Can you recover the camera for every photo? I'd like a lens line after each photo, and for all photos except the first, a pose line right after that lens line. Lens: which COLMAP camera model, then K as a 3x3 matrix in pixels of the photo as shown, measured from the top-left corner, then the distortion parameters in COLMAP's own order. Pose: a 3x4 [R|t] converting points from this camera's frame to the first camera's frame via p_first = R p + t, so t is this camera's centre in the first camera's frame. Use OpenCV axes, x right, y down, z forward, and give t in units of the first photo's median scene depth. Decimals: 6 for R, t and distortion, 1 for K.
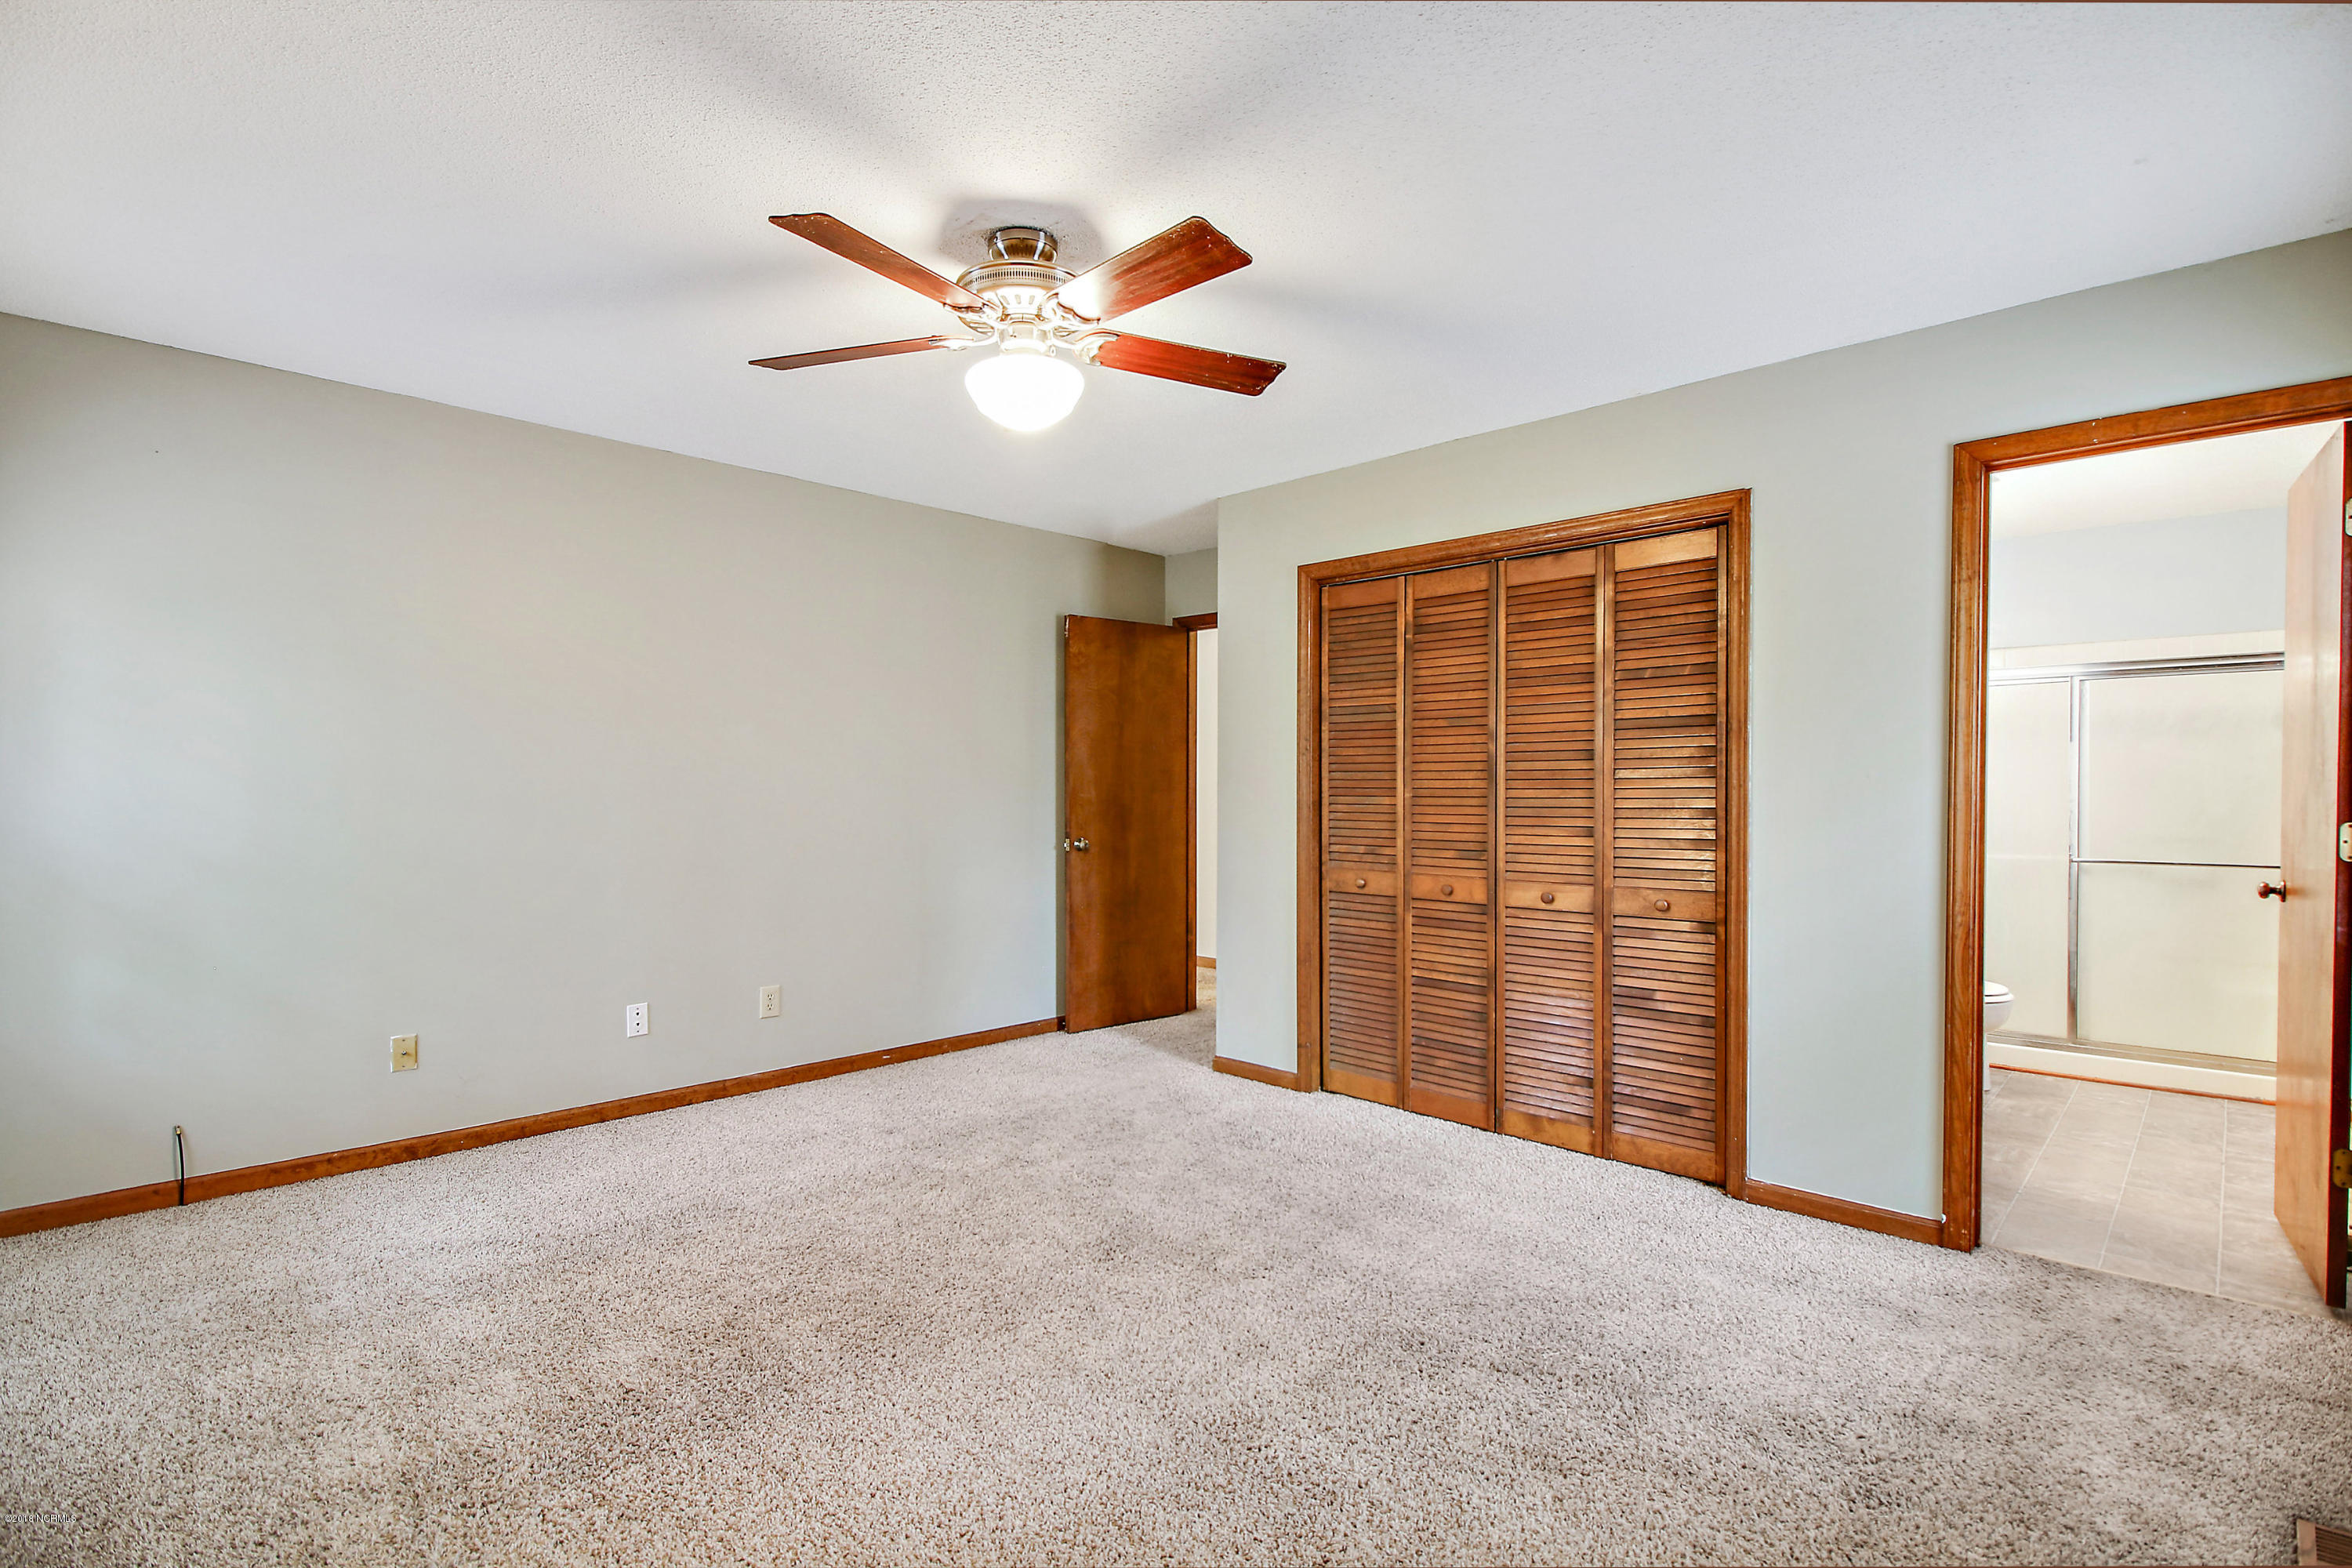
lens RADIAL K [[1113.4, 0, 1176.0], [0, 1113.4, 784.0], [0, 0, 1]] dist [-0.000069, -0.012883]
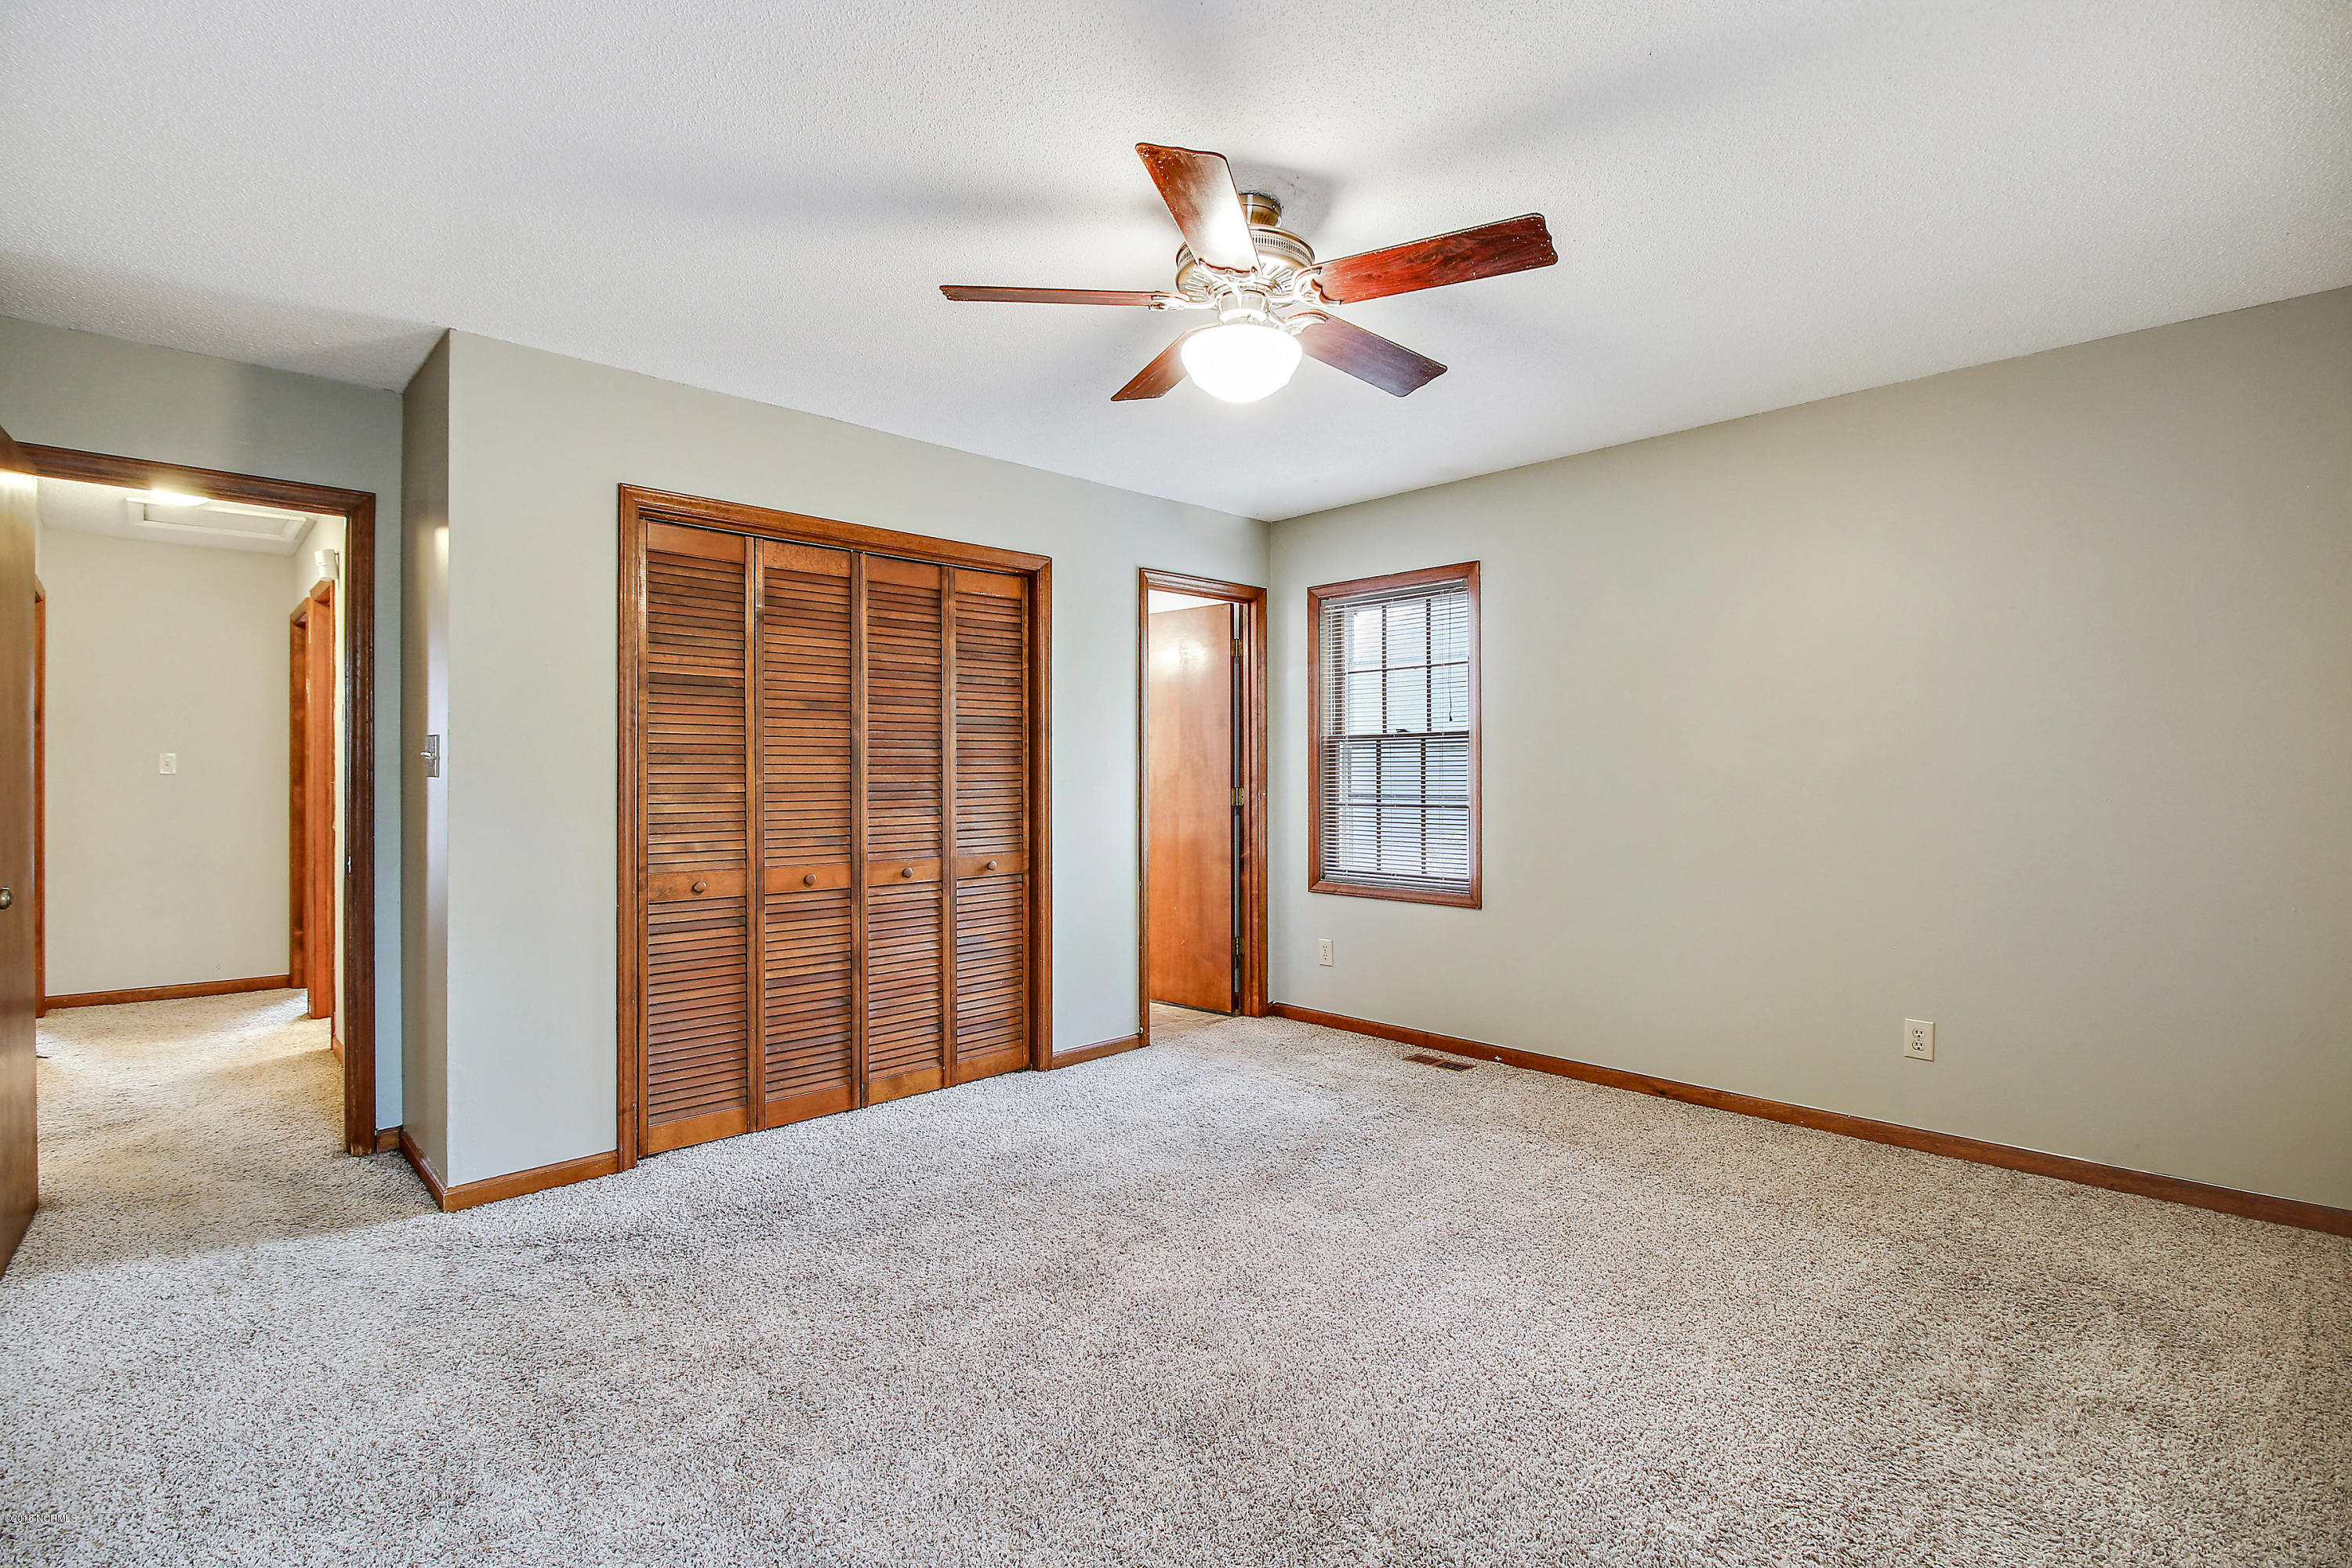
lens RADIAL K [[1090.5, 0, 1173.9], [0, 1090.5, 761.6], [0, 0, 1]] dist [-0.002281, -0.012034]
pose [[0.025662, 0.003481, 0.999665, -0.709404], [-0.002775, 0.999990, -0.003411, -0.004488], [-0.999667, -0.002686, 0.025671, 0.679929]]
